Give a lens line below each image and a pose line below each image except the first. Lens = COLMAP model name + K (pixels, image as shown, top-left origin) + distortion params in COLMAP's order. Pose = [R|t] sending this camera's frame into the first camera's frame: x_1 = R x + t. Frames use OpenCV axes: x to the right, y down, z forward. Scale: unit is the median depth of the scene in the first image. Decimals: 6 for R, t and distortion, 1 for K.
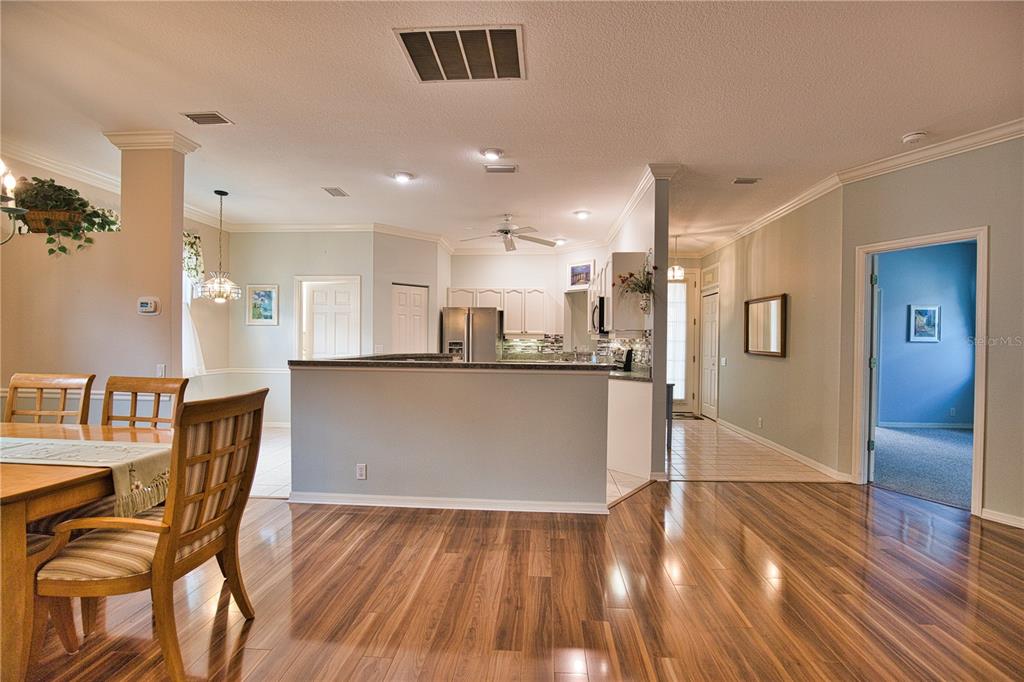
lens RADIAL K [[466.8, 0, 516.3], [0, 466.8, 346.4], [0, 0, 1]] dist [-0.033770, 0.004457]
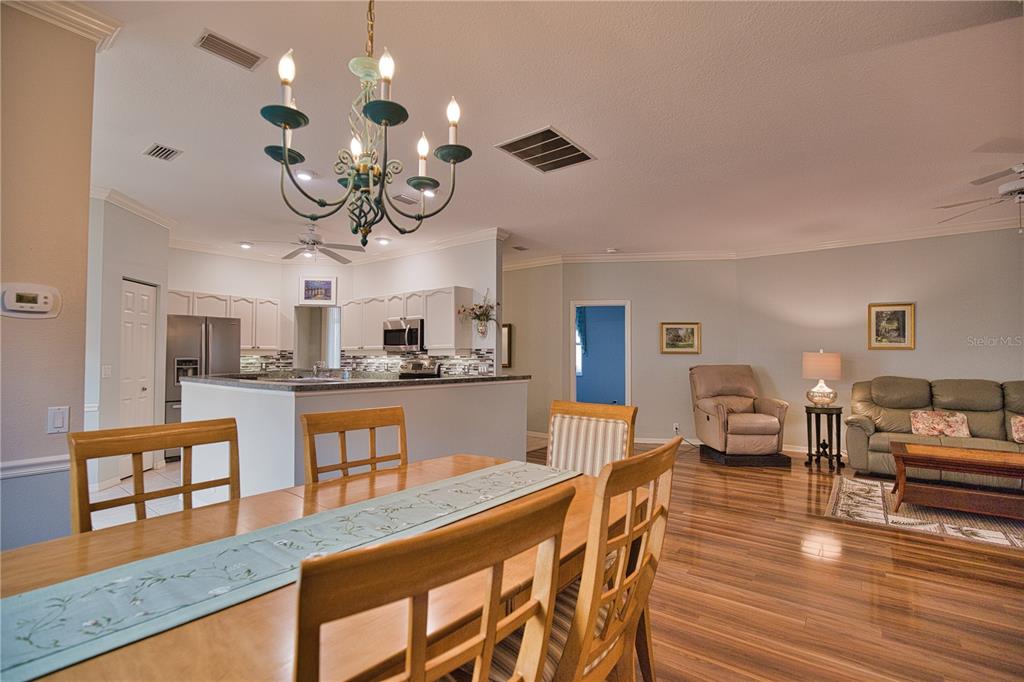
lens RADIAL K [[467.7, 0, 518.5], [0, 467.7, 344.3], [0, 0, 1]] dist [-0.033794, 0.007271]
pose [[0.557976, 0.013531, 0.829747, -0.664240], [0.013381, 0.999590, -0.025299, -0.011849], [-0.829749, 0.025220, 0.557567, 0.157455]]
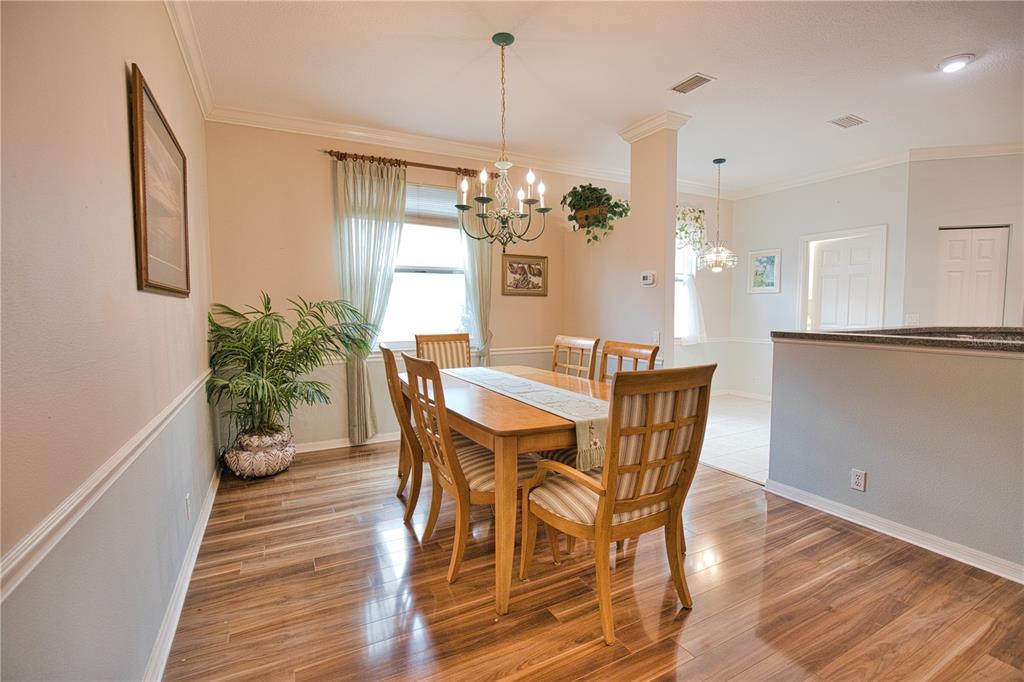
lens RADIAL K [[467.7, 0, 518.5], [0, 467.7, 344.3], [0, 0, 1]] dist [-0.033794, 0.007271]
pose [[0.522524, 0.053185, -0.850964, 0.003830], [-0.001380, 0.998104, 0.061534, 0.000852], [0.852624, -0.030978, 0.521606, 0.094899]]
